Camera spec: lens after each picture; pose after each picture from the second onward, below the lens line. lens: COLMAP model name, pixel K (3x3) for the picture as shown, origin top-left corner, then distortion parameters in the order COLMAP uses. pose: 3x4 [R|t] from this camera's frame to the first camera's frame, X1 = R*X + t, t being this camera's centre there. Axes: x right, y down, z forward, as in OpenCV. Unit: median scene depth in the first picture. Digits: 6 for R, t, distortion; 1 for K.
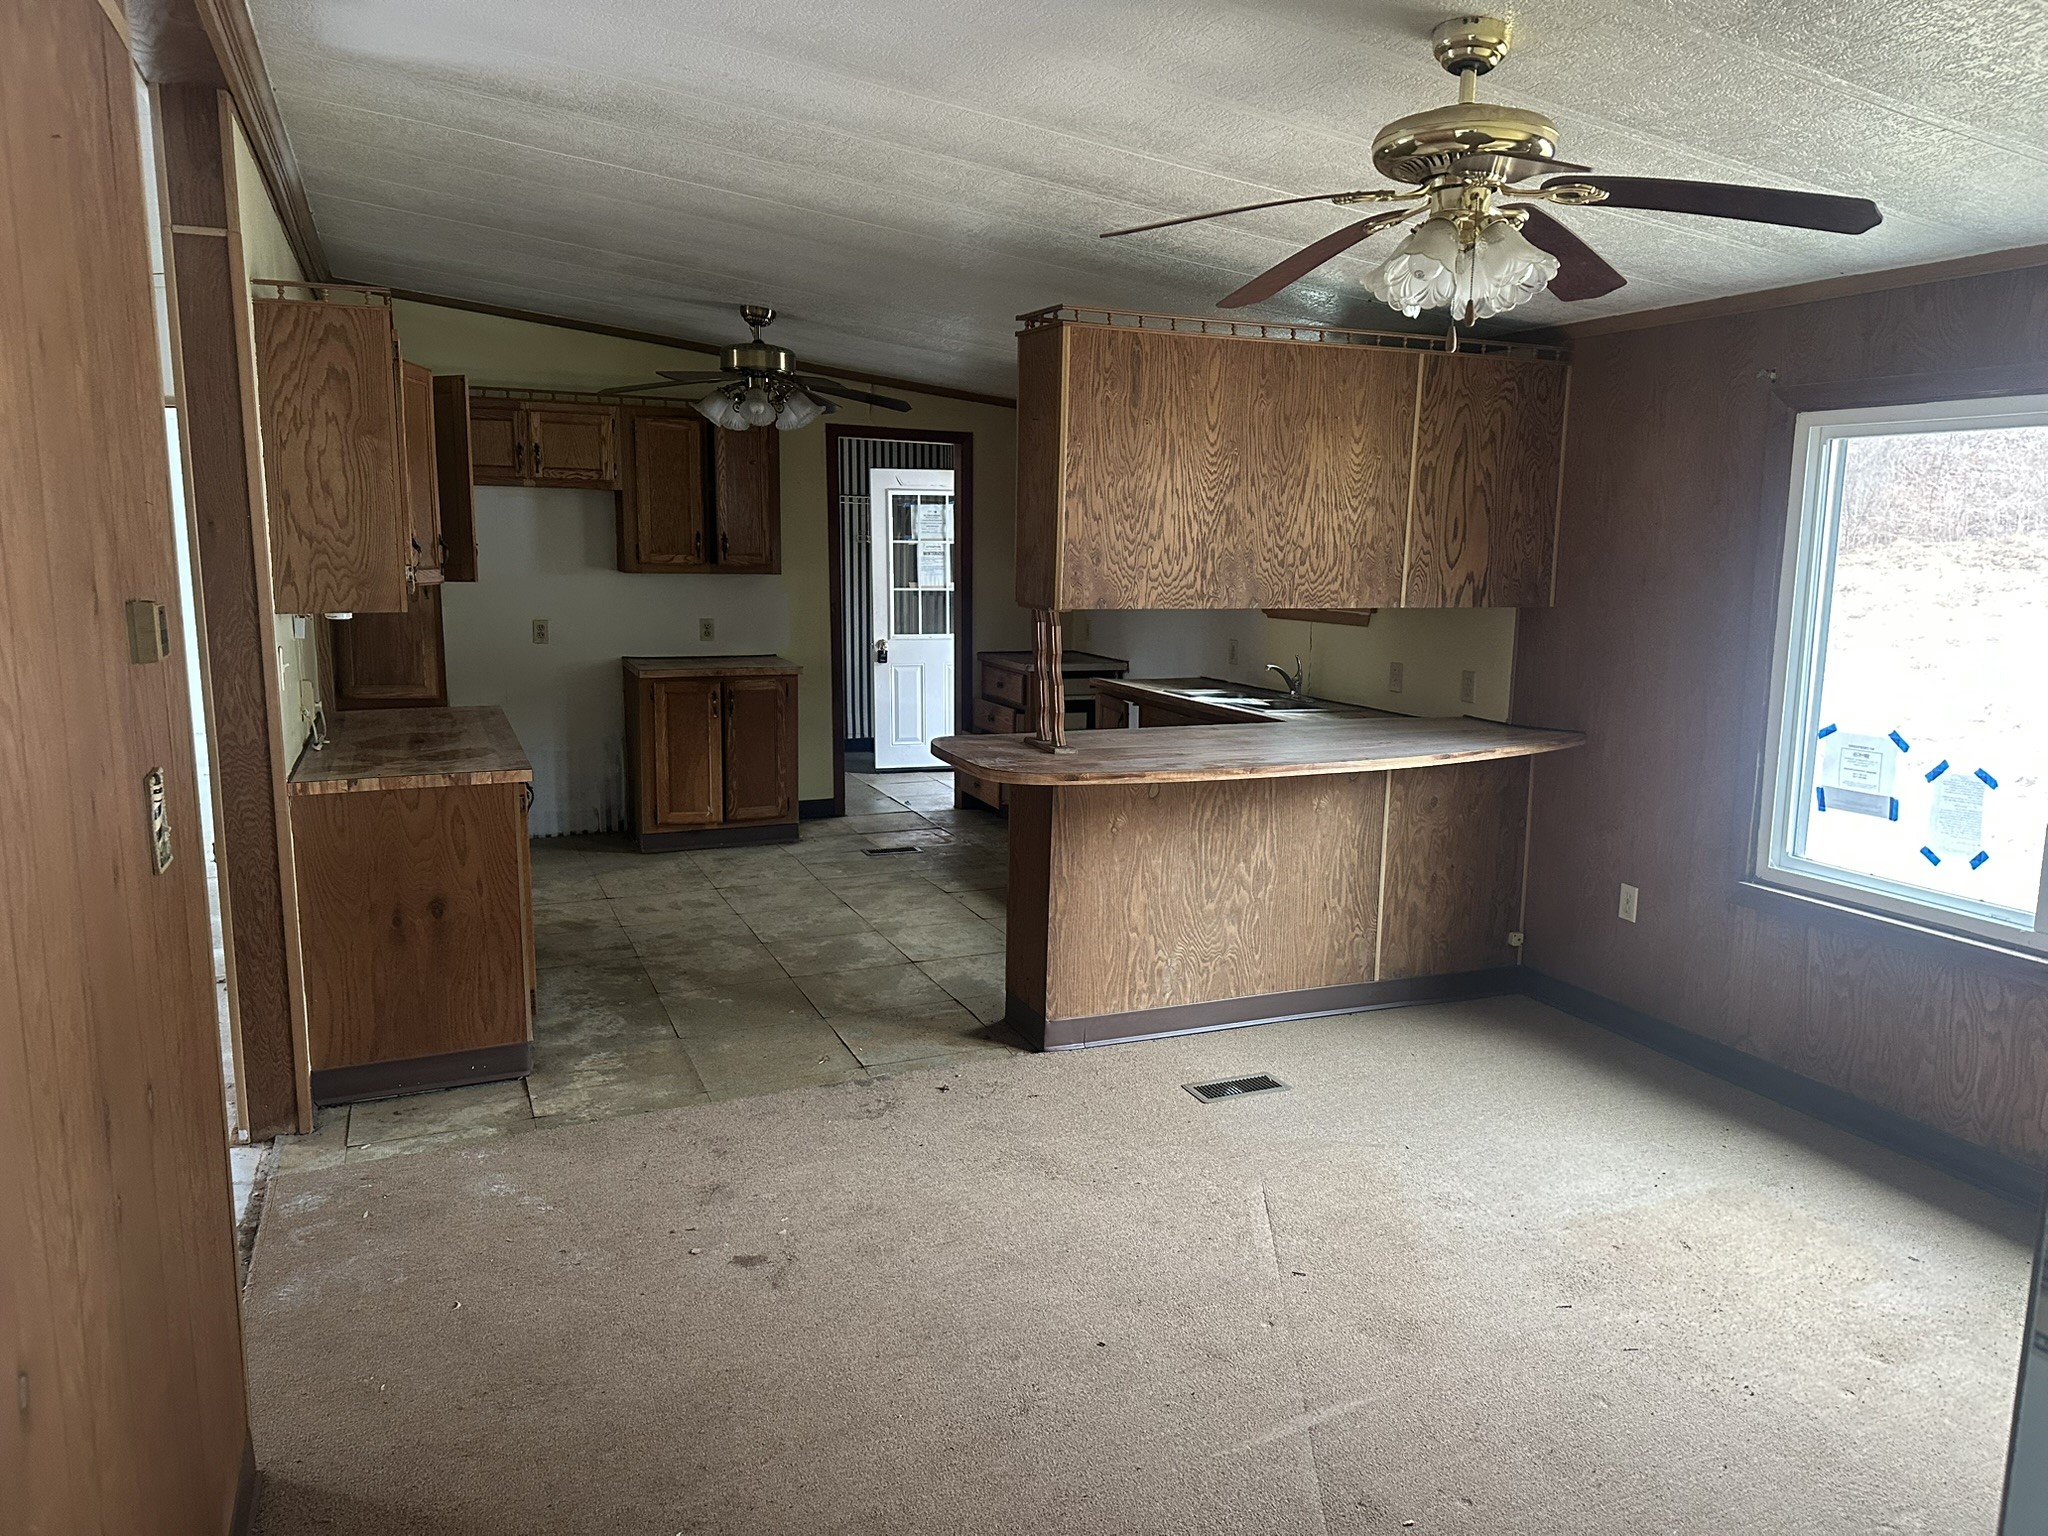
lens RADIAL K [[1430.6, 0, 1030.1], [0, 1430.6, 741.3], [0, 0, 1]] dist [0.208378, -0.384470]
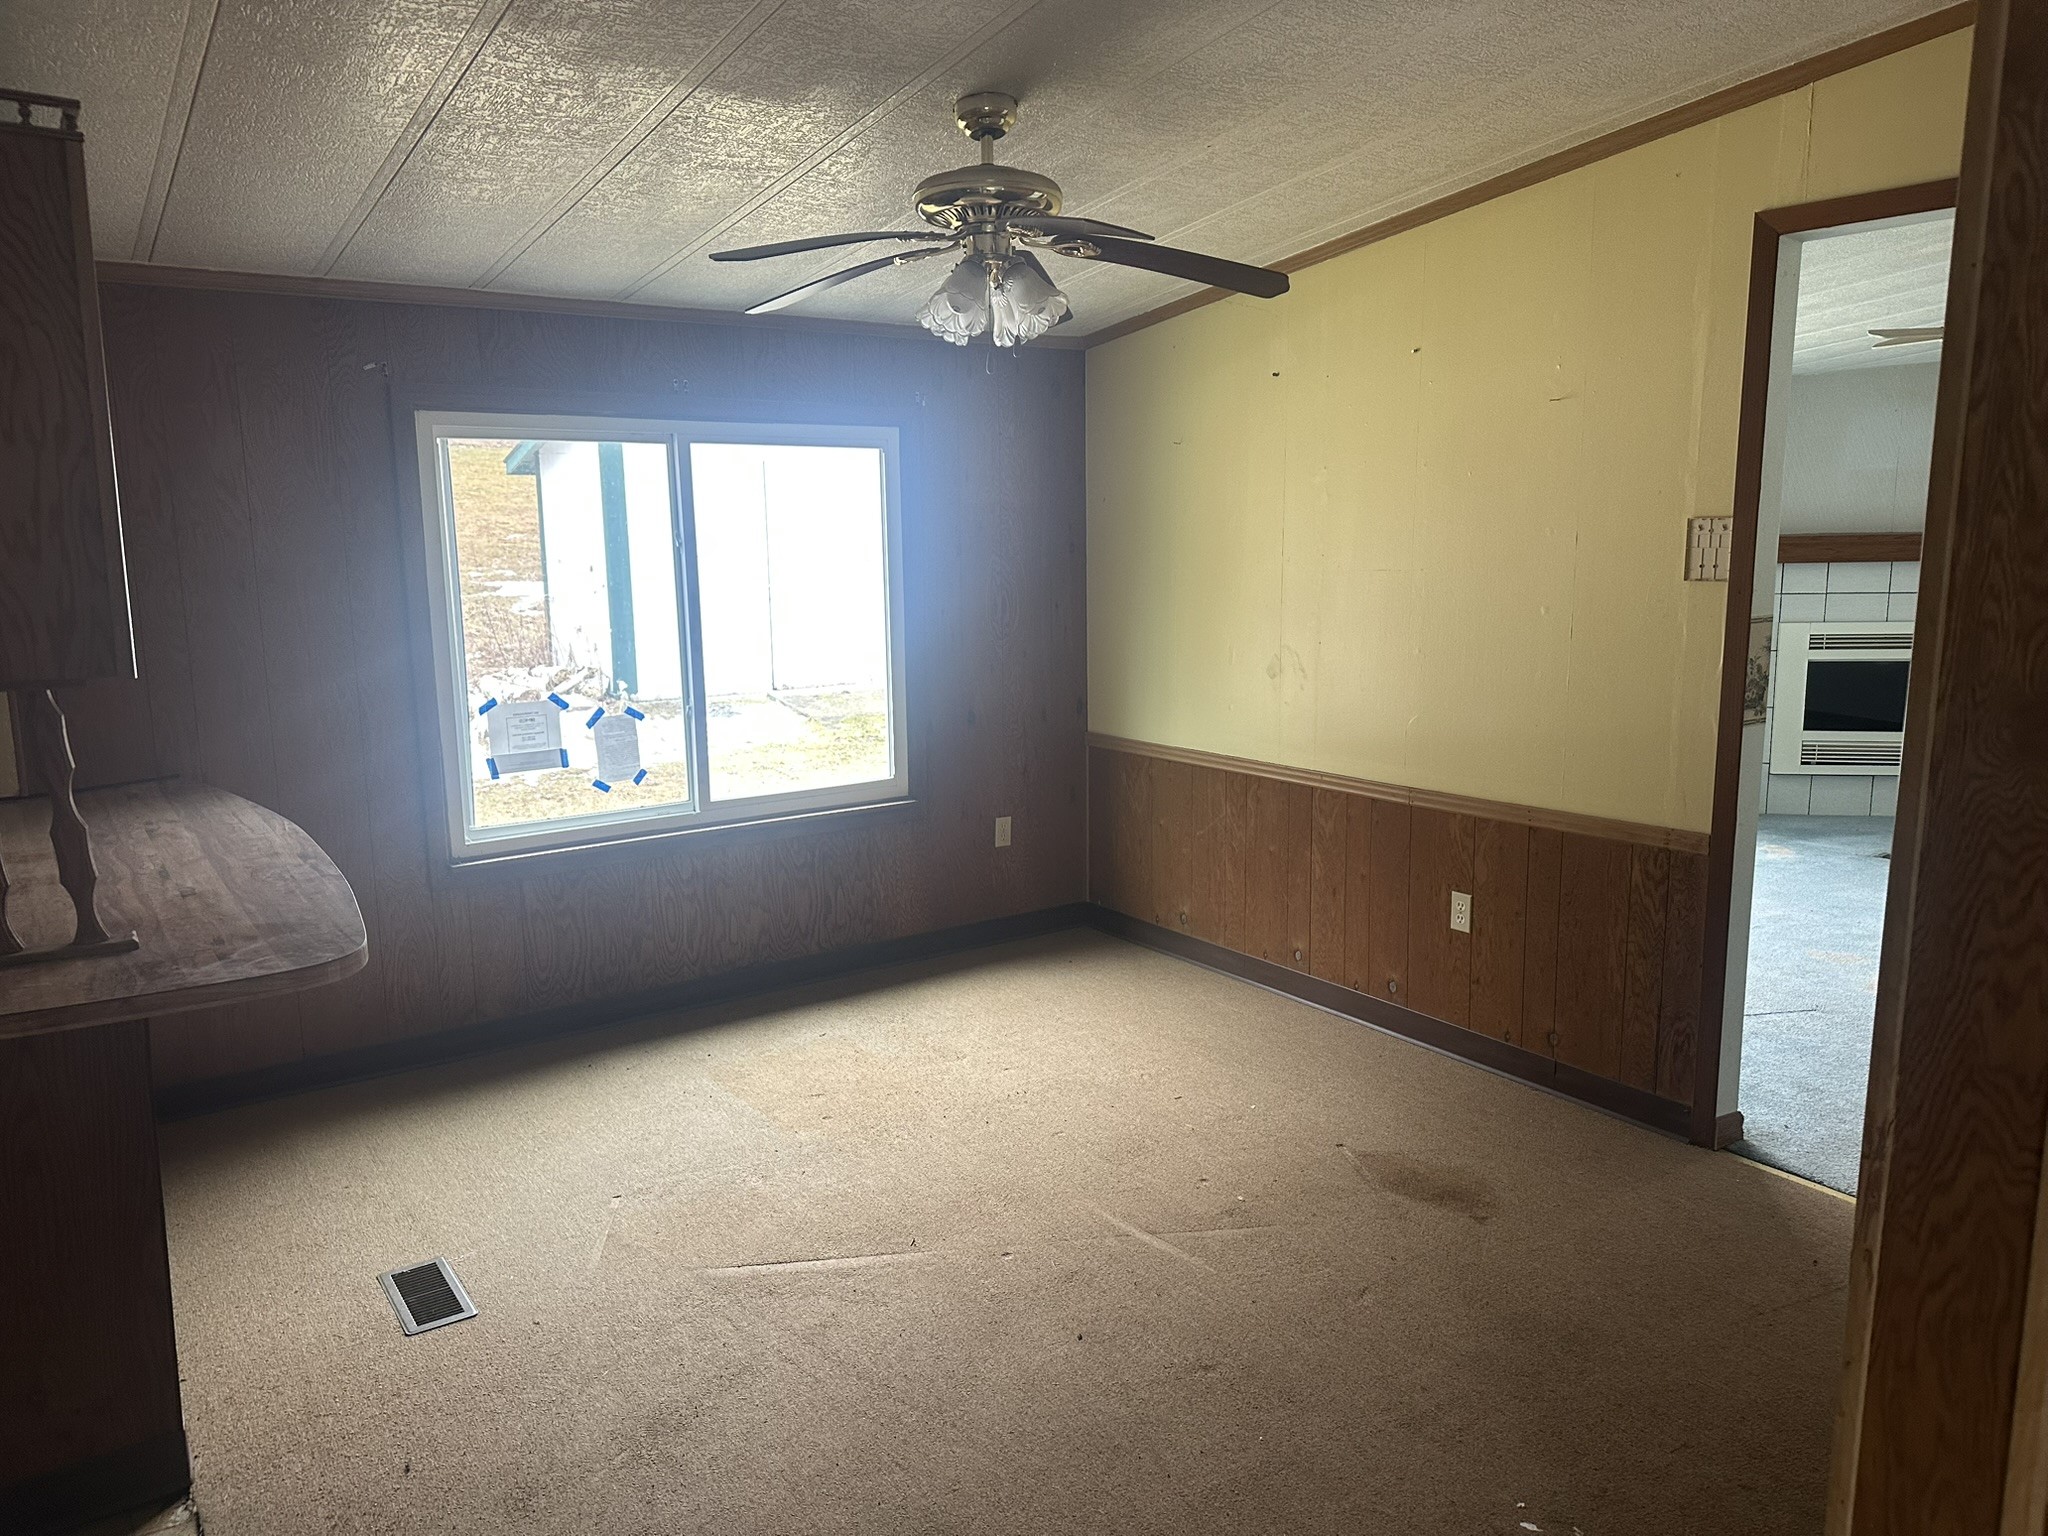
lens RADIAL K [[1423.5, 0, 1020.8], [0, 1423.5, 762.1], [0, 0, 1]] dist [0.138278, -0.166373]
pose [[-0.200059, -0.169551, 0.965002, -0.517743], [0.155048, 0.967024, 0.202050, -0.109071], [-0.967438, 0.190043, -0.167173, 0.701579]]
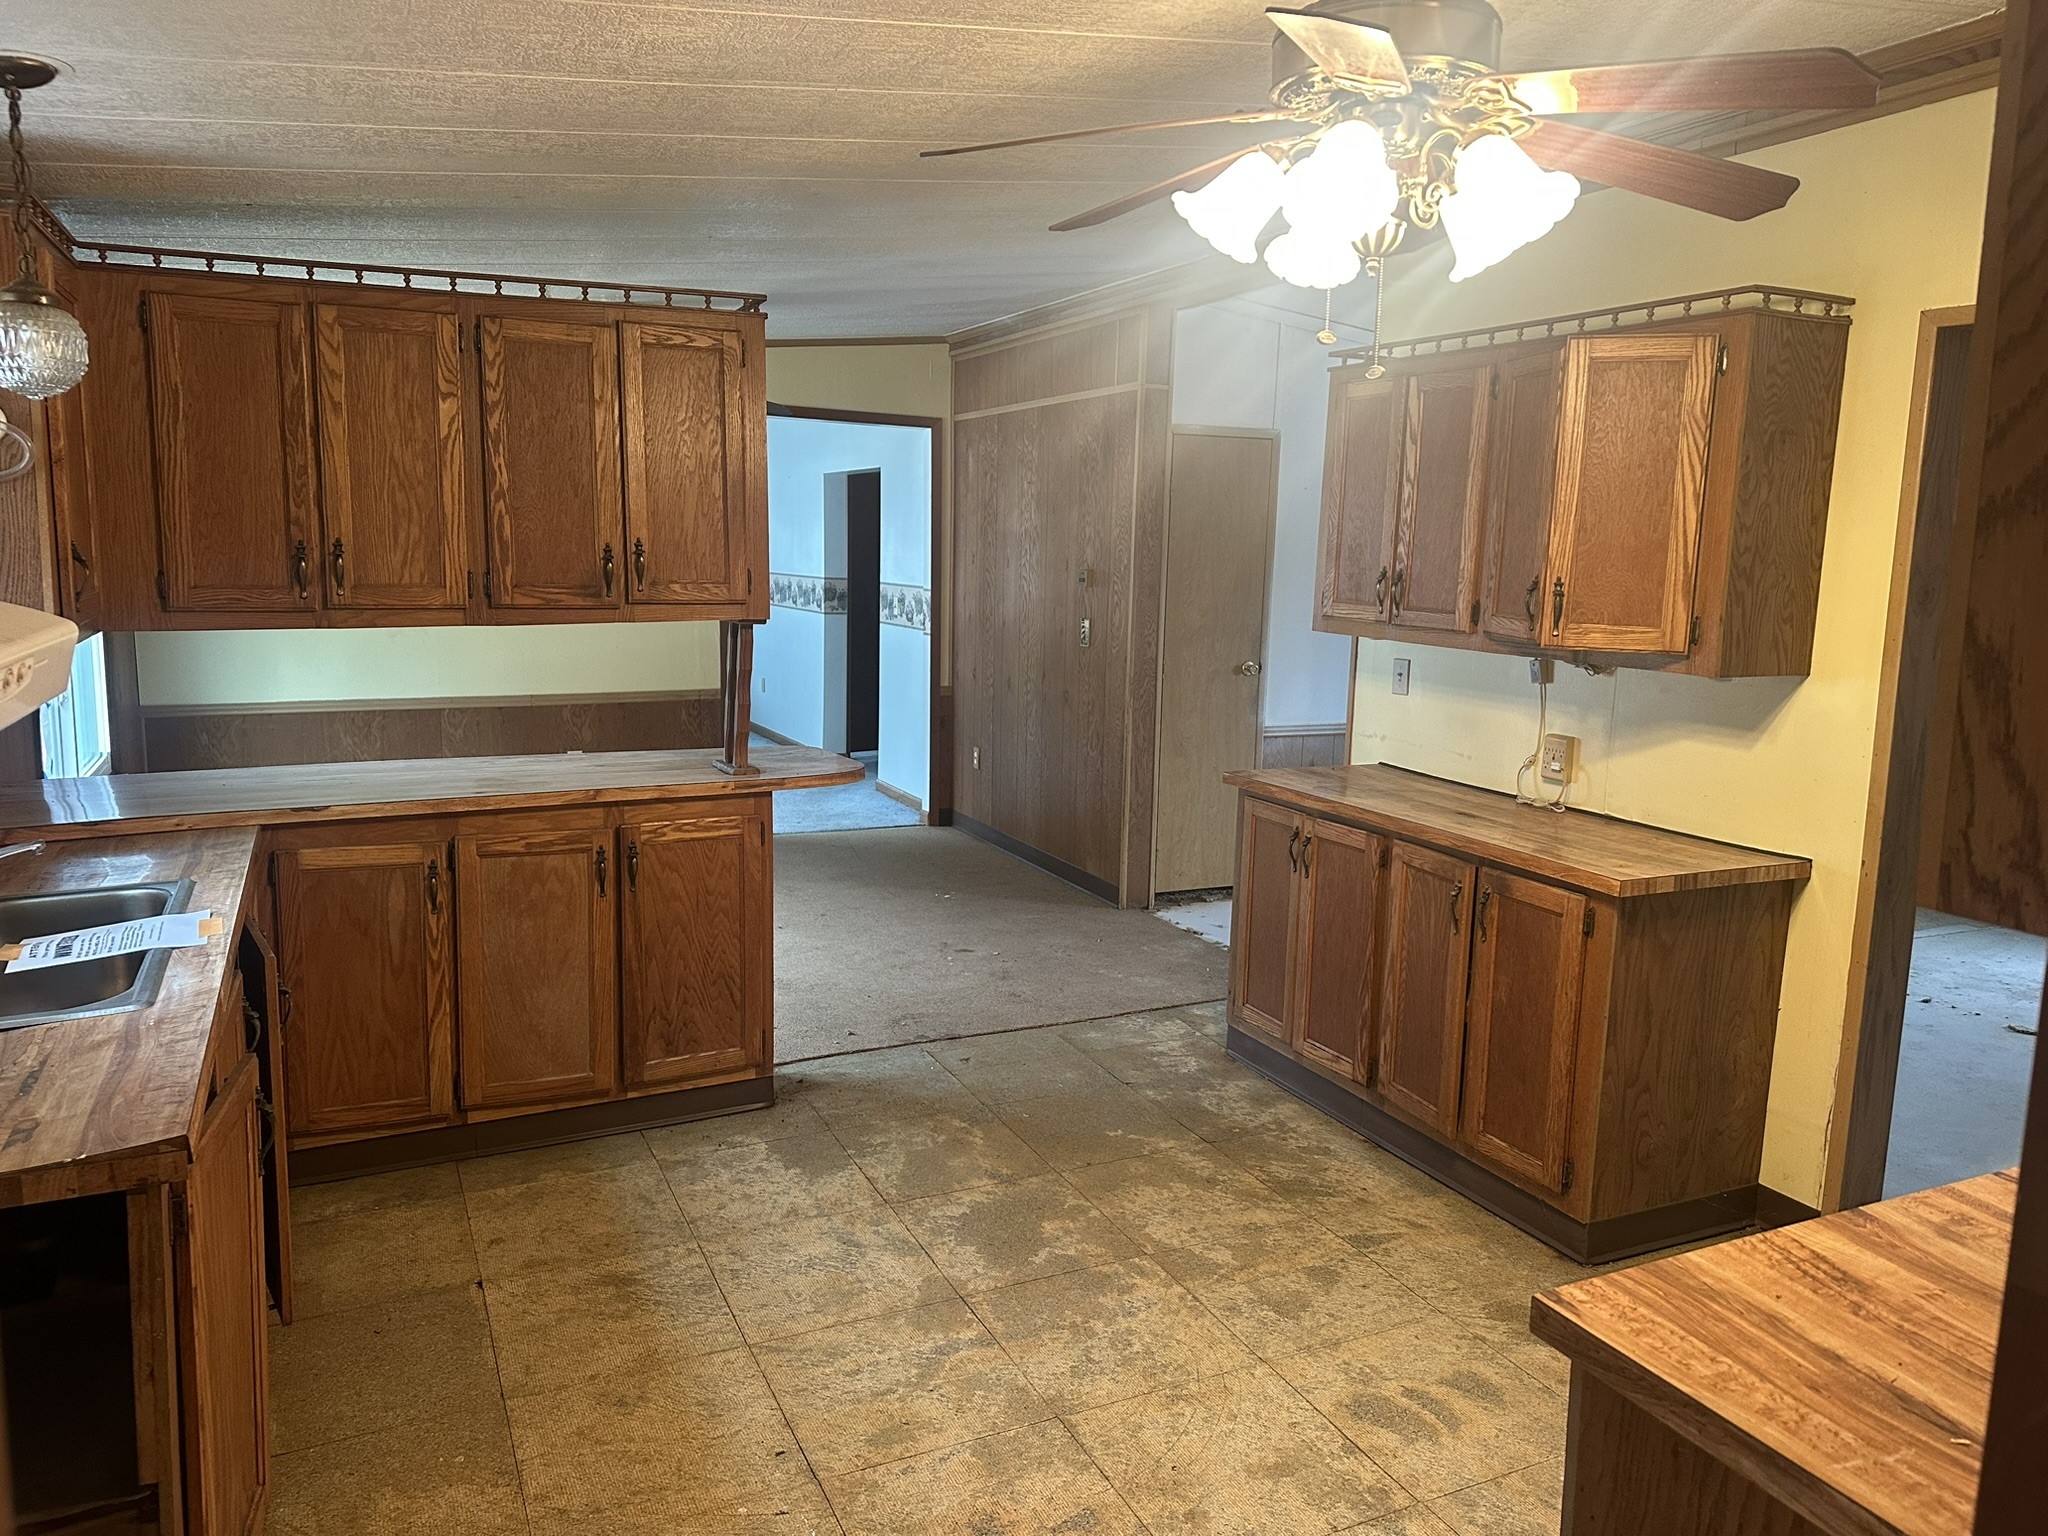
lens RADIAL K [[1429.5, 0, 1021.6], [0, 1429.5, 759.8], [0, 0, 1]] dist [0.097687, -0.120908]
pose [[-0.998681, -0.027963, -0.043058, -0.123884], [-0.039368, 0.955417, 0.292623, -0.265286], [0.032955, 0.293933, -0.955258, 1.790643]]
